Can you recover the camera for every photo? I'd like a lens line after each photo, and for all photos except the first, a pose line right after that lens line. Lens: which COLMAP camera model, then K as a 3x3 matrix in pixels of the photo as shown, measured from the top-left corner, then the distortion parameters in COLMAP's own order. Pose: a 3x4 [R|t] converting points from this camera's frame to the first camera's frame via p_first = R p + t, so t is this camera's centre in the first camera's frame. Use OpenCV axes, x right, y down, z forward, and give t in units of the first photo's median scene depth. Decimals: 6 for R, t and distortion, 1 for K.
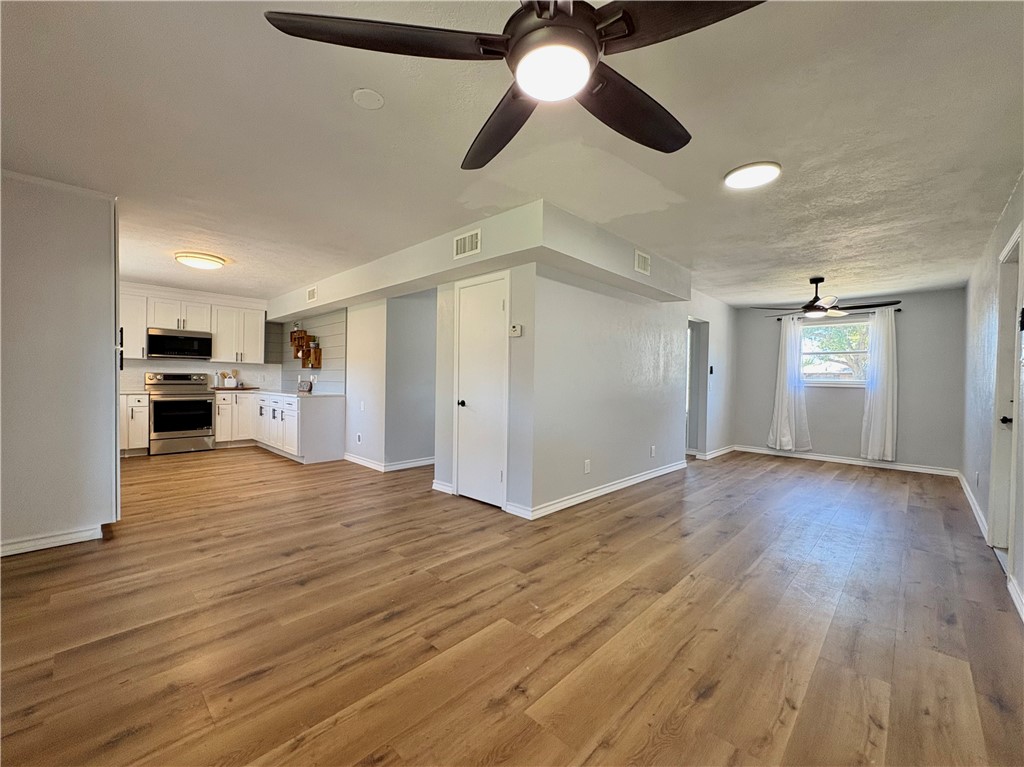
lens RADIAL K [[417.9, 0, 512.0], [0, 417.9, 383.5], [0, 0, 1]] dist [0.002743, 0.000299]
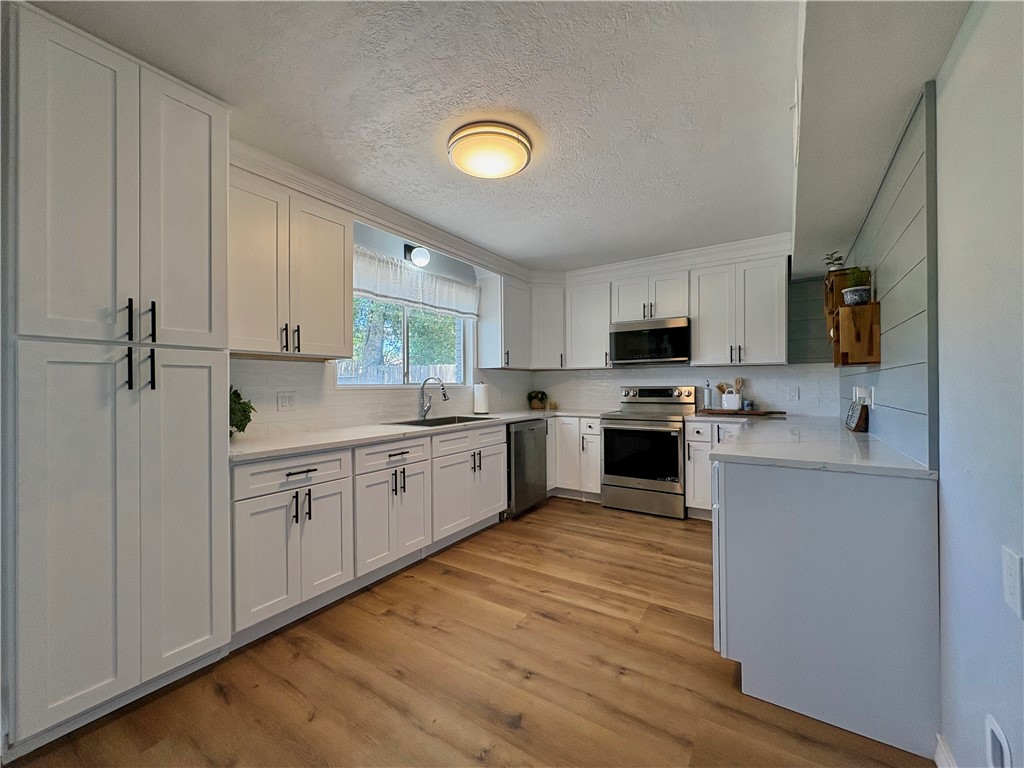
lens RADIAL K [[410.3, 0, 512.0], [0, 410.3, 384.0], [0, 0, 1]] dist [0.002371, 0.000377]
pose [[0.178036, -0.020129, -0.983818, -0.203187], [-0.000432, 0.999789, -0.020534, -0.015423], [0.984024, 0.004081, 0.177989, 0.678407]]
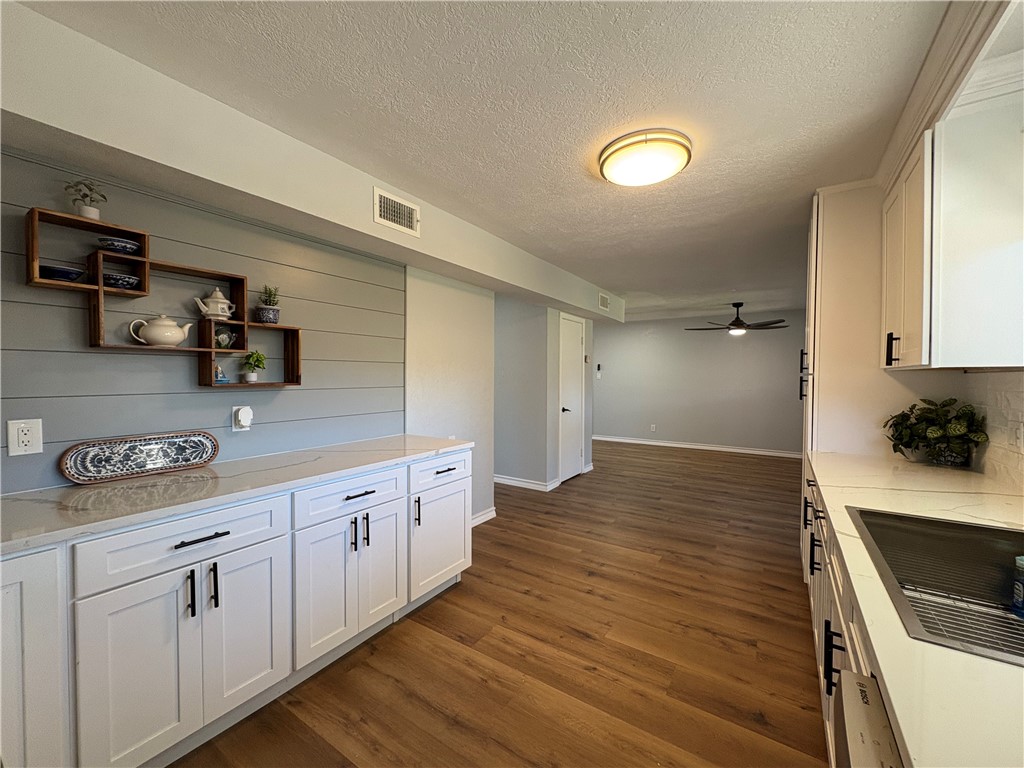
lens RADIAL K [[410.3, 0, 512.0], [0, 410.3, 384.0], [0, 0, 1]] dist [0.002371, 0.000377]
pose [[-0.180590, -0.036049, 0.982898, -0.839640], [0.003339, 0.999300, 0.037264, -0.049757], [-0.983553, 0.010012, -0.180343, 0.881915]]
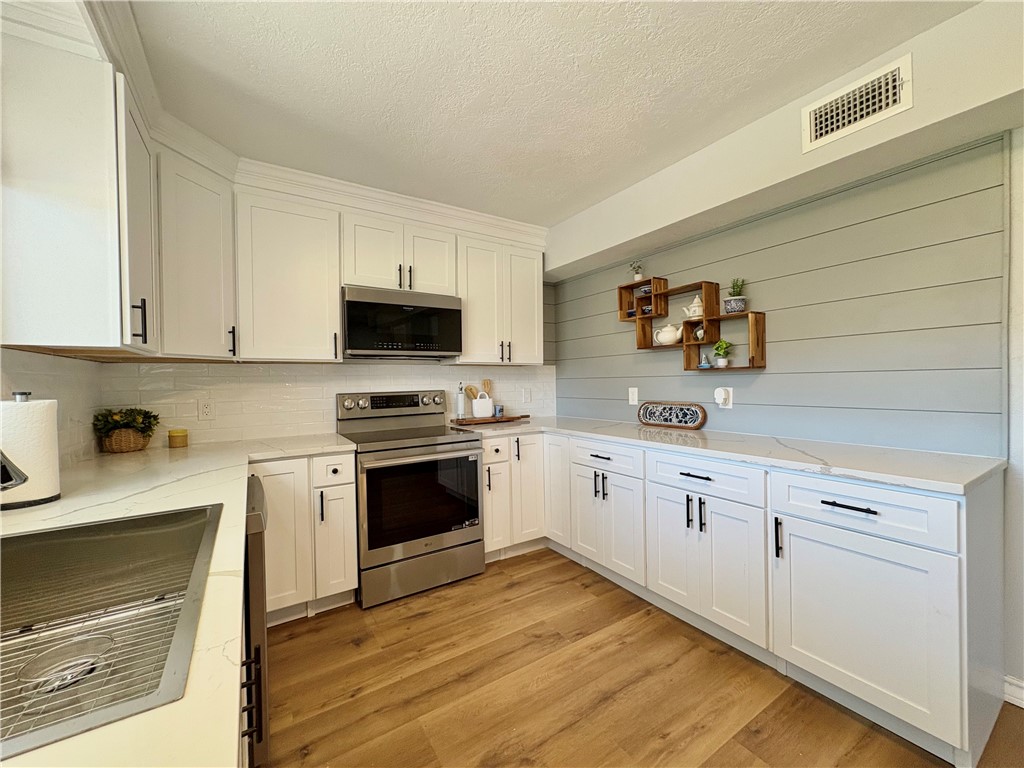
lens RADIAL K [[410.3, 0, 512.0], [0, 410.3, 384.0], [0, 0, 1]] dist [0.002371, 0.000377]
pose [[0.972097, -0.029157, -0.232761, -0.589348], [0.028899, 0.999572, -0.004517, -0.028083], [0.232794, -0.002336, 0.972523, 0.616791]]
